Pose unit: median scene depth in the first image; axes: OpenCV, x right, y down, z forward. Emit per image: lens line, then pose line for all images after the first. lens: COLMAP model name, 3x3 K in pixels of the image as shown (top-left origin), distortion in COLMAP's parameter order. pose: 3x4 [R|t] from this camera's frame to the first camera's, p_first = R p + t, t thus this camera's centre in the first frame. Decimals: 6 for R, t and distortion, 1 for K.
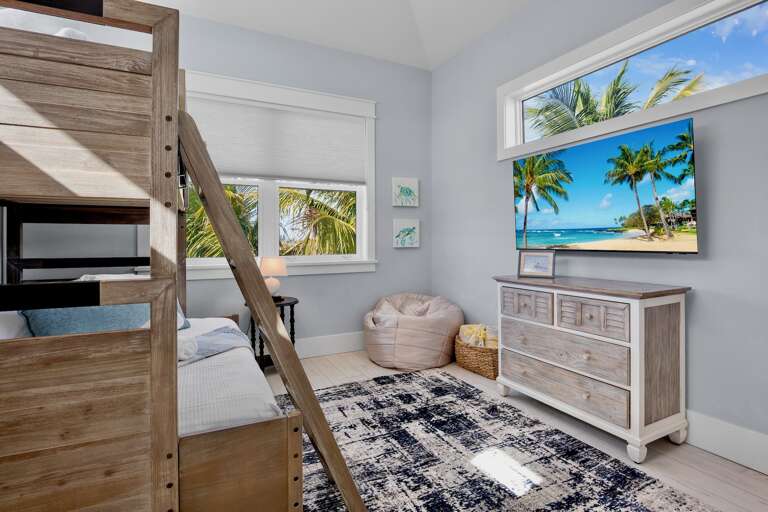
lens RADIAL K [[383.5, 0, 390.2], [0, 383.5, 240.0], [0, 0, 1]] dist [-0.019108, 0.000200]
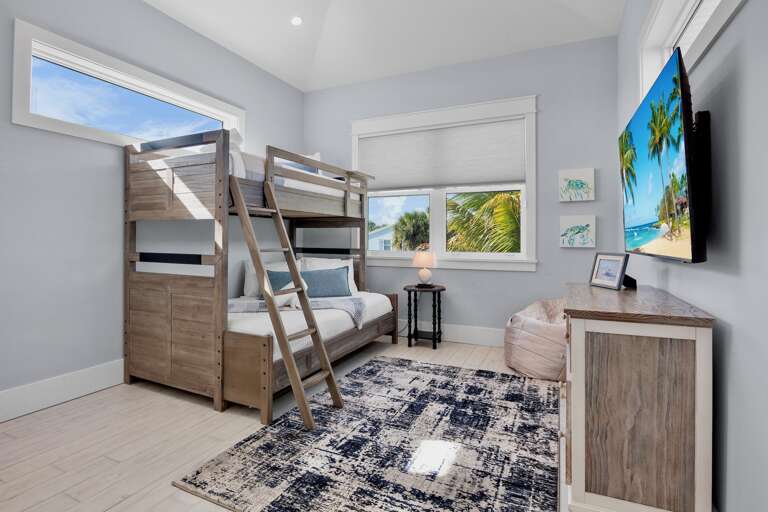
lens RADIAL K [[383.5, 0, 385.5], [0, 383.5, 238.1], [0, 0, 1]] dist [-0.019108, 0.000200]
pose [[0.618018, 0.002582, -0.786160, 0.786981], [-0.004195, 0.999991, -0.000013, -0.000360], [0.786153, 0.003306, 0.618023, 0.182772]]
